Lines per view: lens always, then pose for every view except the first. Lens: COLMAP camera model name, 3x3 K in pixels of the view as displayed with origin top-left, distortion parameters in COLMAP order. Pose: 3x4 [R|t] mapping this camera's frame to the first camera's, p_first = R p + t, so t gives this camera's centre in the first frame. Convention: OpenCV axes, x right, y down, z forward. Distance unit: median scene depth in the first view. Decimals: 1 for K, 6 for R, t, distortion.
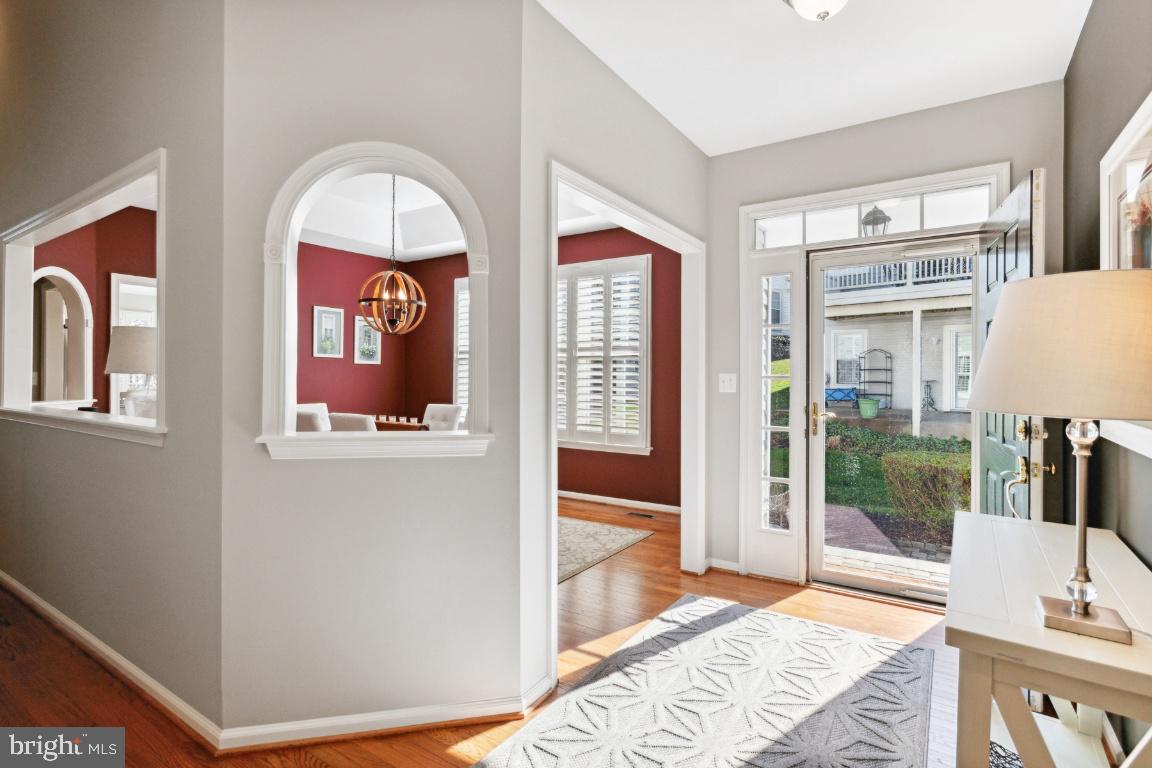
lens RADIAL K [[558.7, 0, 576.6], [0, 558.7, 380.8], [0, 0, 1]] dist [-0.014613, 0.004653]
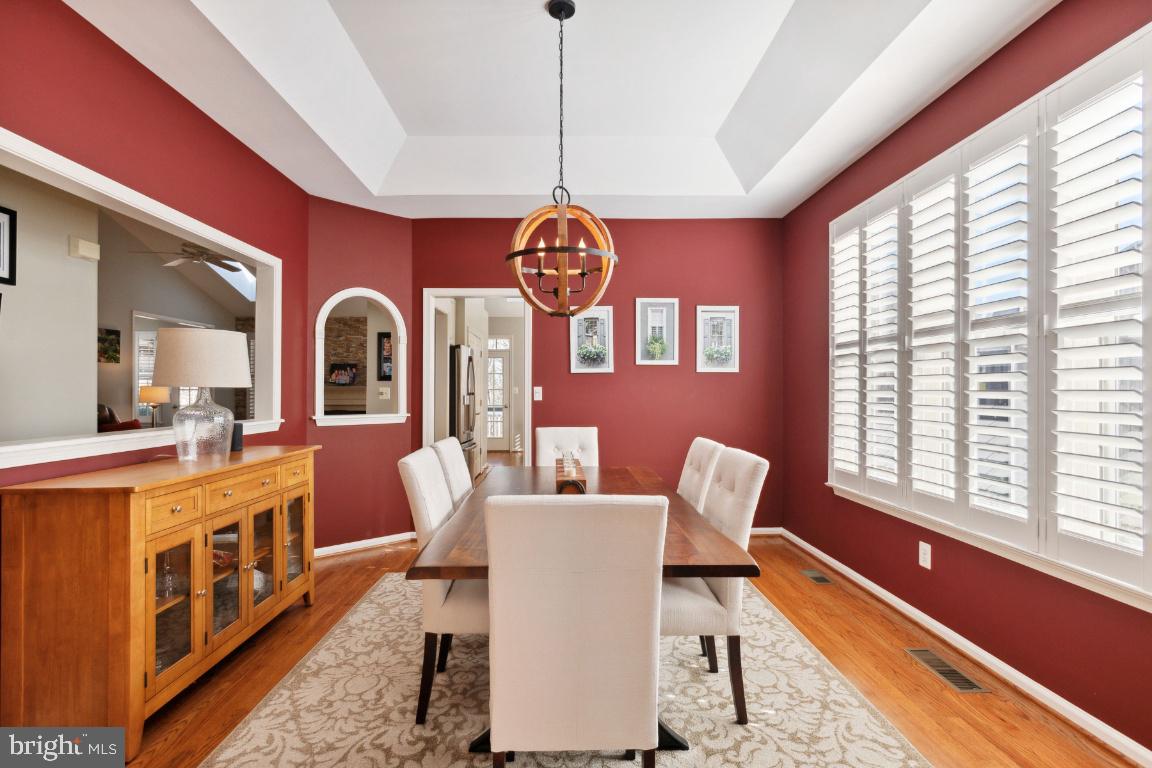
lens RADIAL K [[558.7, 0, 576.2], [0, 558.7, 391.1], [0, 0, 1]] dist [-0.014613, 0.004653]
pose [[0.575946, -0.007860, -0.817450, 0.105142], [0.001985, 0.999964, -0.008216, -0.000573], [0.817486, 0.003109, 0.575941, 0.479141]]
